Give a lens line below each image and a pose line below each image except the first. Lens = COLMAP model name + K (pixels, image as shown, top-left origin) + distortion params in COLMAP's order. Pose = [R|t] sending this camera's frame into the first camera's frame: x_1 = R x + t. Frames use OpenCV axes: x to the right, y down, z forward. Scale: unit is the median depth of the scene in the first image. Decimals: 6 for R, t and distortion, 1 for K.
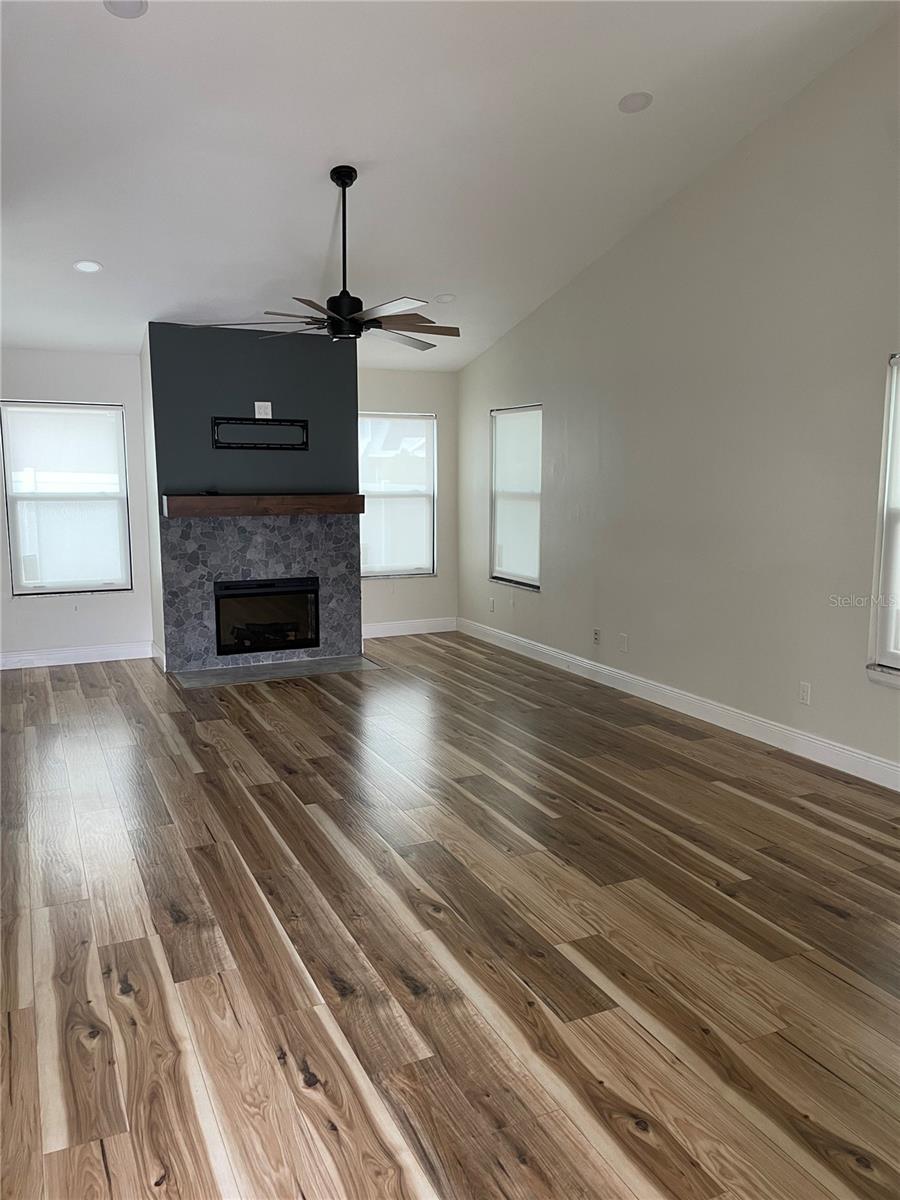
lens RADIAL K [[899.9, 0, 448.6], [0, 899.9, 596.1], [0, 0, 1]] dist [0.088285, -0.111837]
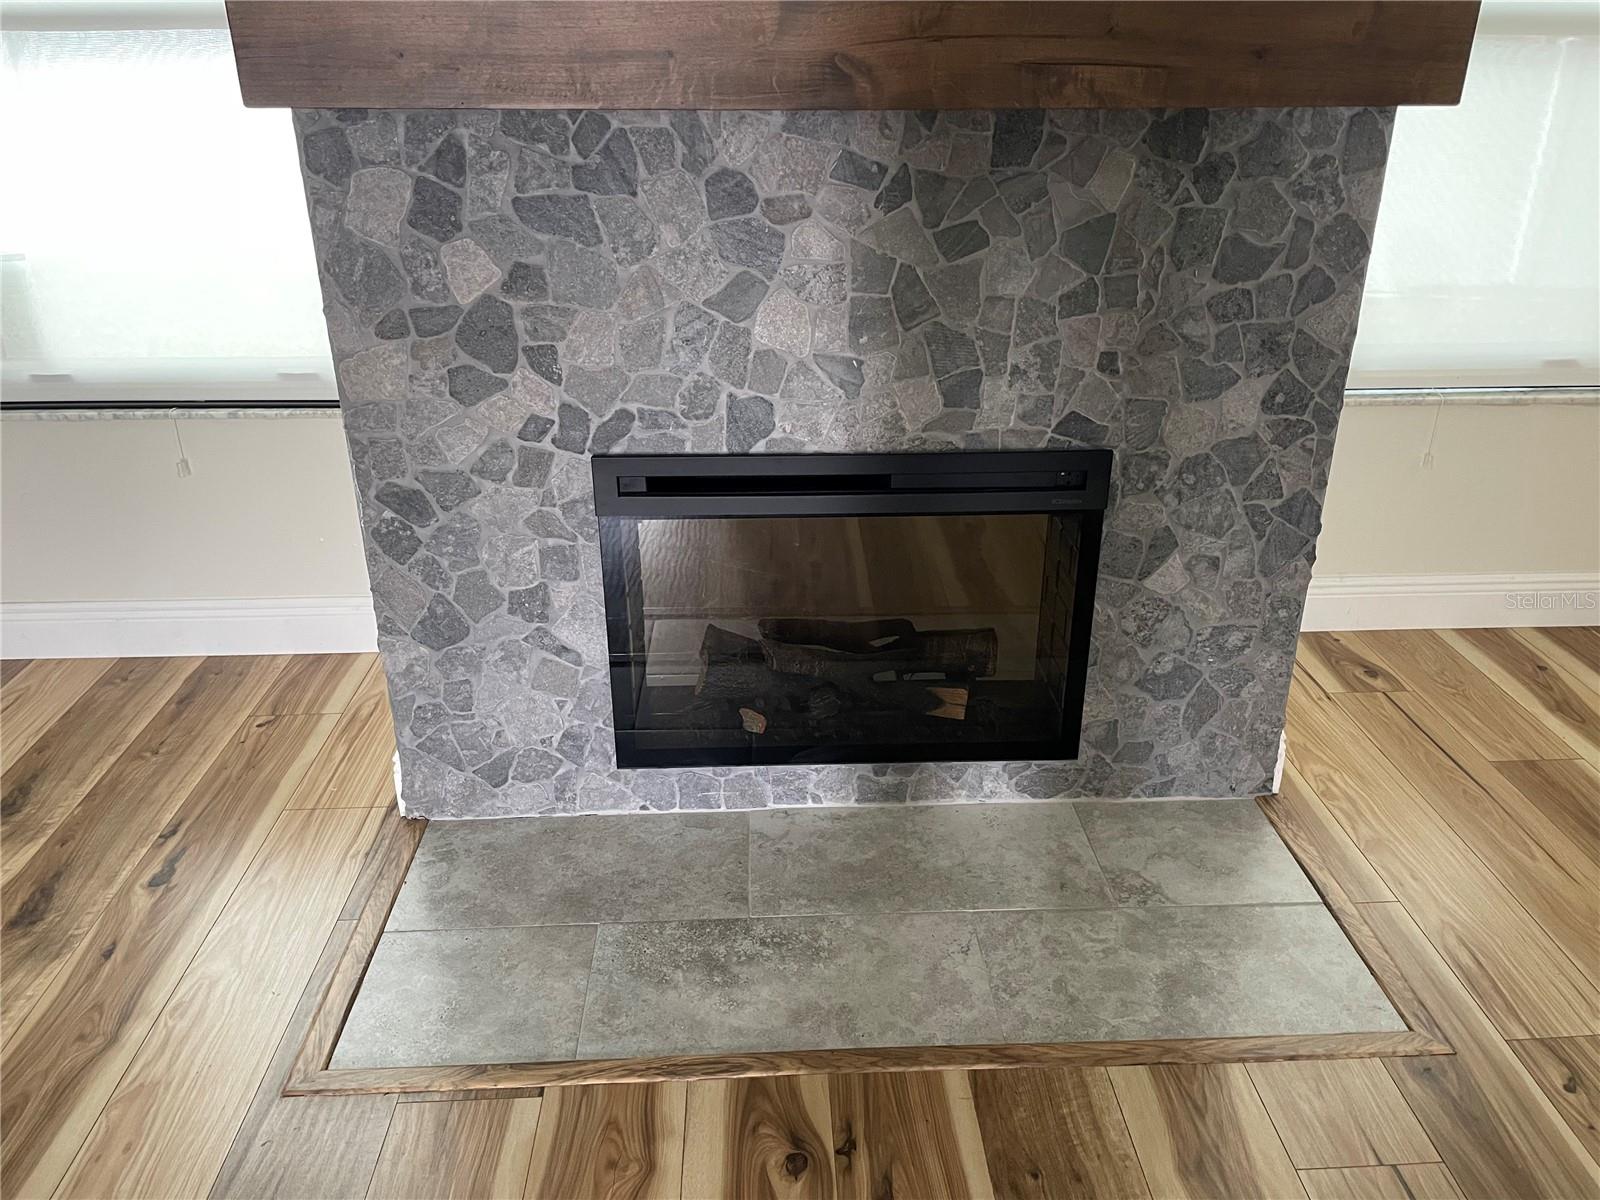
lens RADIAL K [[1199.9, 0, 810.9], [0, 1199.9, 596.4], [0, 0, 1]] dist [0.088285, -0.111837]
pose [[0.920986, 0.160496, -0.355002, -0.110121], [-0.055946, 0.956243, 0.287176, -0.065502], [0.385558, -0.244624, 0.889665, 0.759660]]
